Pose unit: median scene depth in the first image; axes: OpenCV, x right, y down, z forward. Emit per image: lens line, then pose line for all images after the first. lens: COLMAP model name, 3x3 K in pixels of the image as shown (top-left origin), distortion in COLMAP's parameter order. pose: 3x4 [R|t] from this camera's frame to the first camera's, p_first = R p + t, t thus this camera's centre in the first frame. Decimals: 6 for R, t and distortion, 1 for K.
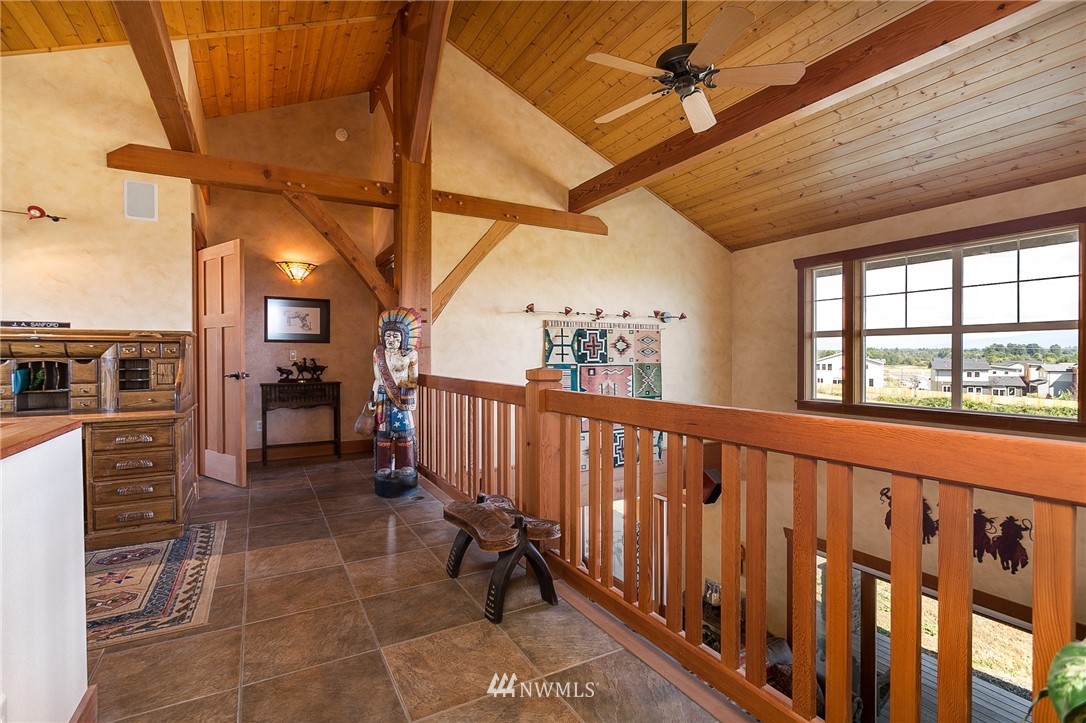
lens RADIAL K [[517.1, 0, 545.0], [0, 517.1, 361.2], [0, 0, 1]] dist [-0.000124, 0.000222]
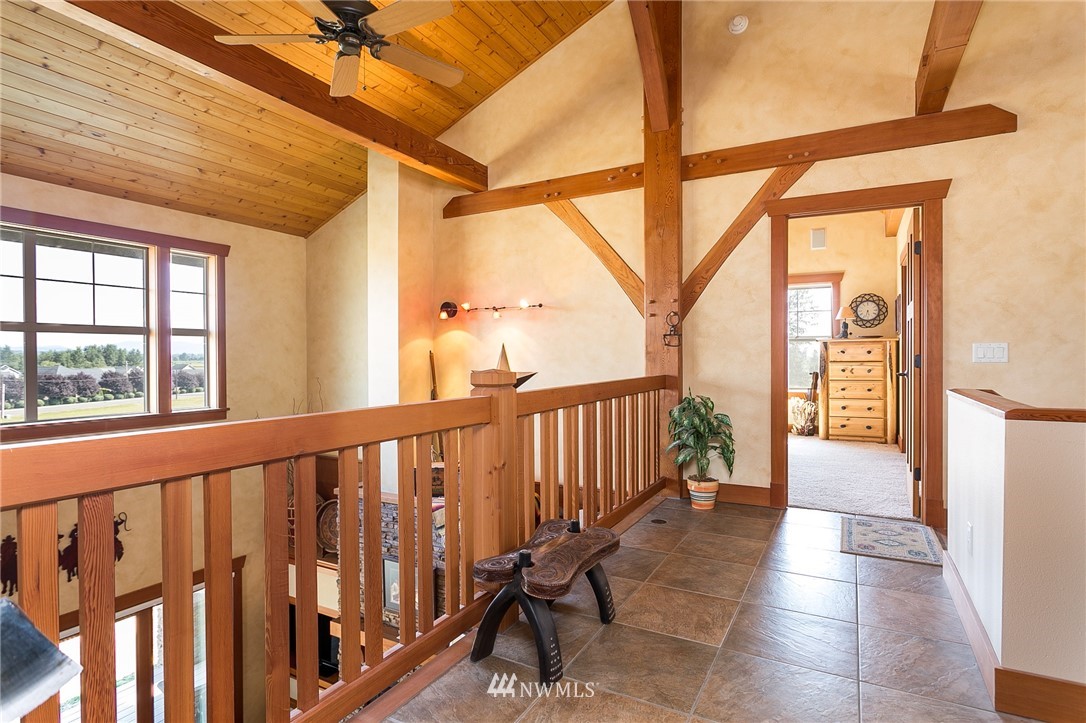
lens RADIAL K [[573.3, 0, 540.0], [0, 573.3, 362.8], [0, 0, 1]] dist [0.000543, 0.000375]
pose [[-0.531707, -0.008072, 0.846890, -0.460622], [0.015242, 0.999701, 0.019098, -0.008647], [-0.846791, 0.023062, -0.531425, 0.807770]]
